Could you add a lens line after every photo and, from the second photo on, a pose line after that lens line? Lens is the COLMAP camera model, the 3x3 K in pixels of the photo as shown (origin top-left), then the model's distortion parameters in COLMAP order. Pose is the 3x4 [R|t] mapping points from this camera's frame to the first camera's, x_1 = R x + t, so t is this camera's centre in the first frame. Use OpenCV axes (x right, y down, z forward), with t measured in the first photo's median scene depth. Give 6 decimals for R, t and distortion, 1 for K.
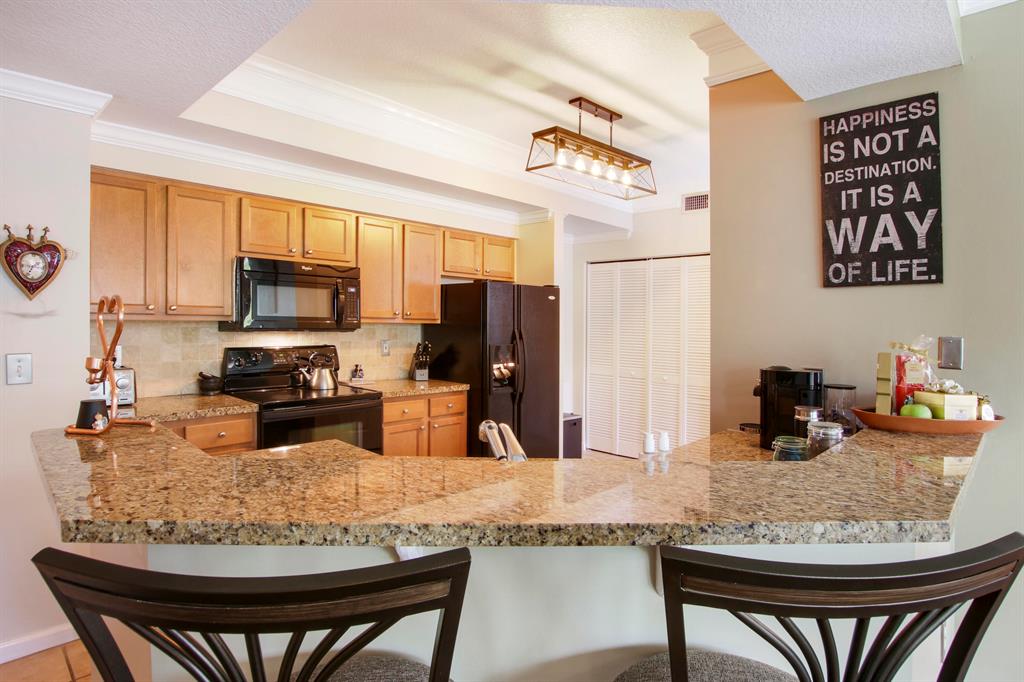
lens RADIAL K [[551.4, 0, 517.5], [0, 551.4, 309.3], [0, 0, 1]] dist [-0.025140, -0.000949]
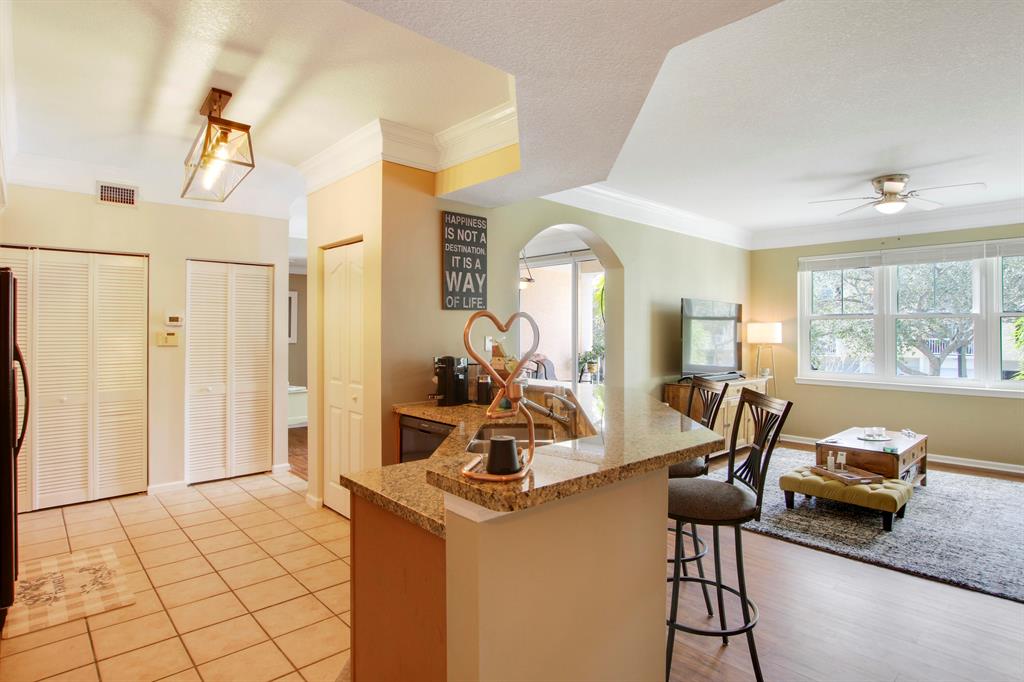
lens RADIAL K [[541.3, 0, 511.8], [0, 541.3, 327.0], [0, 0, 1]] dist [-0.033544, 0.000043]
pose [[0.068881, -0.013753, 0.997530, -1.180054], [-0.025184, 0.999562, 0.015520, -0.016044], [-0.997307, -0.026191, 0.068504, 0.681514]]
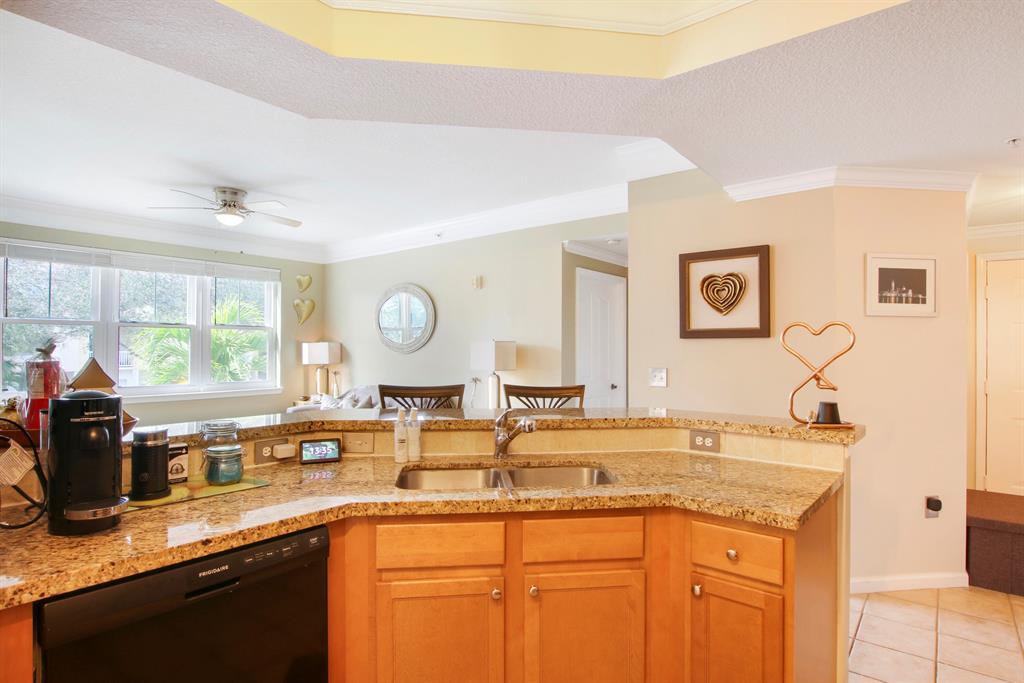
lens RADIAL K [[542.3, 0, 518.3], [0, 542.3, 343.3], [0, 0, 1]] dist [-0.024948, 0.000808]
pose [[-0.996584, -0.022956, -0.079336, 0.036944], [-0.020519, 0.999296, -0.031405, 0.057601], [0.080001, -0.029670, -0.996353, 1.623634]]
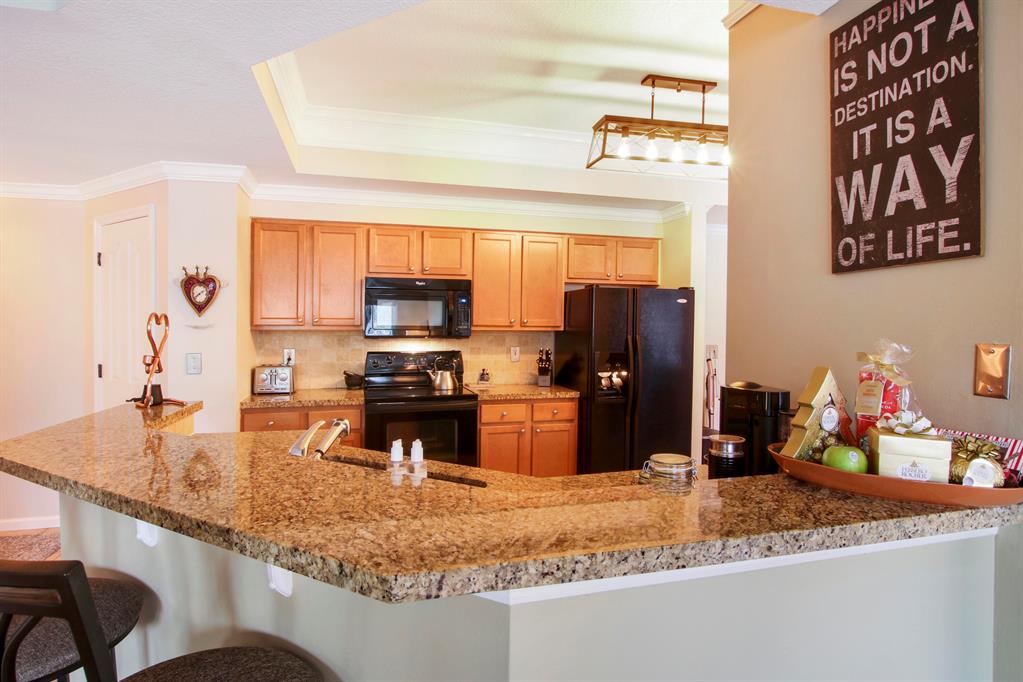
lens RADIAL K [[540.4, 0, 515.2], [0, 540.4, 341.0], [0, 0, 1]] dist [-0.029871, 0.002539]
pose [[0.861413, -0.000853, -0.507904, 0.570609], [0.022437, 0.999086, 0.036376, 0.014042], [0.507409, -0.042731, 0.860645, 0.191195]]
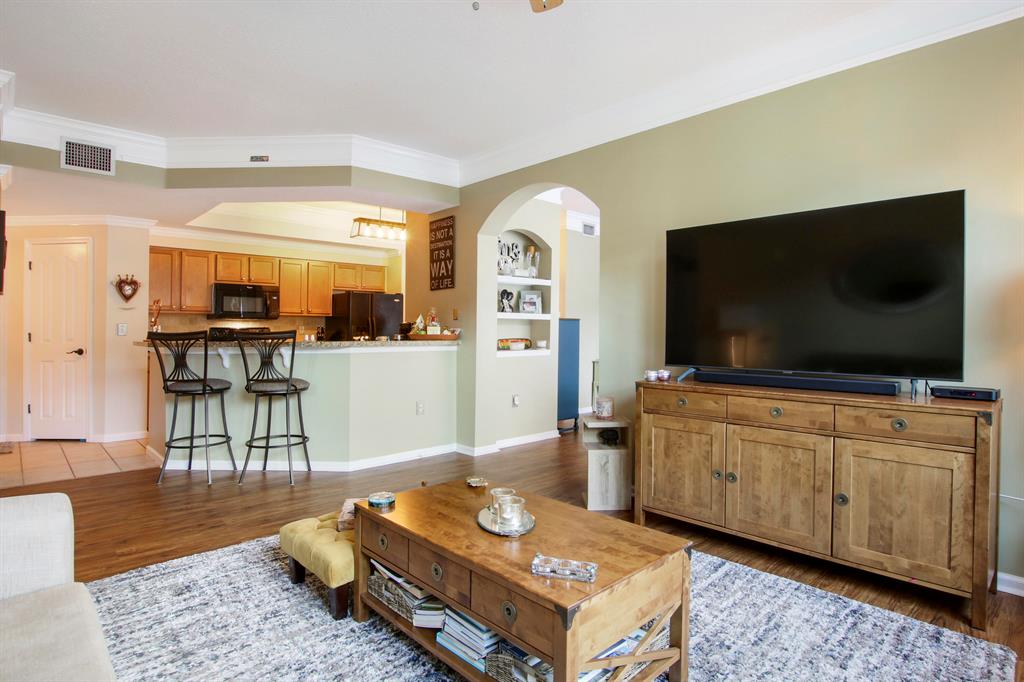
lens RADIAL K [[551.4, 0, 517.5], [0, 551.4, 309.3], [0, 0, 1]] dist [-0.025140, -0.000949]
pose [[0.998331, -0.023081, -0.052939, 1.113067], [0.021968, 0.999527, -0.021517, 0.110791], [0.053411, 0.020318, 0.998366, -1.515928]]
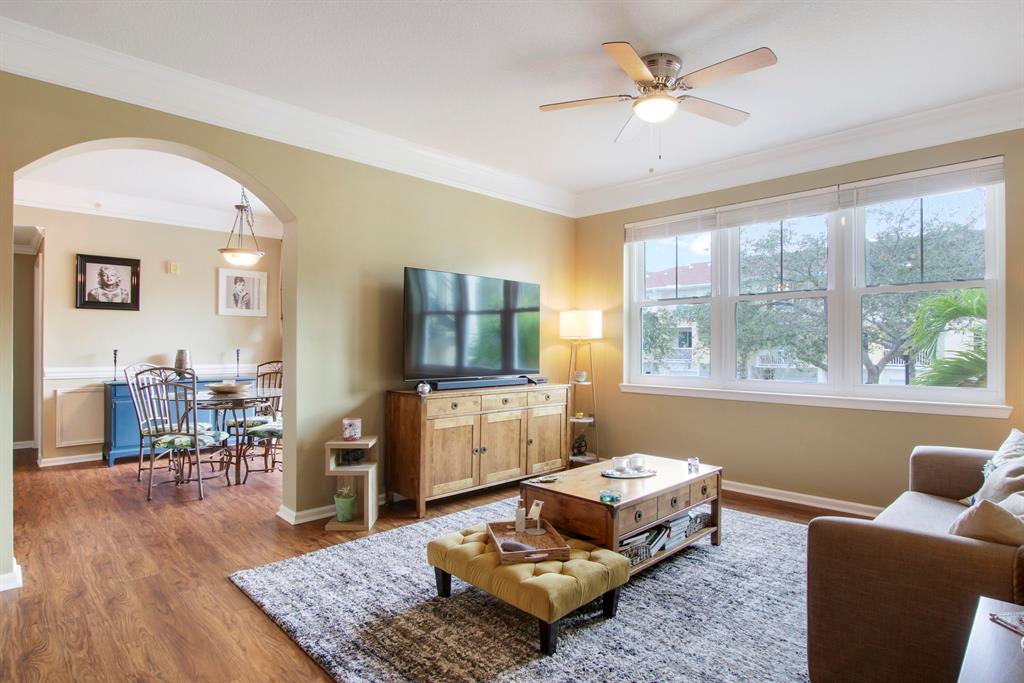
lens RADIAL K [[546.2, 0, 531.1], [0, 546.2, 345.4], [0, 0, 1]] dist [-0.033190, -0.001145]
pose [[0.014230, -0.019955, 0.999700, -0.336785], [-0.027144, 0.999425, 0.020335, 0.079468], [-0.999530, -0.027425, 0.013680, -0.399807]]
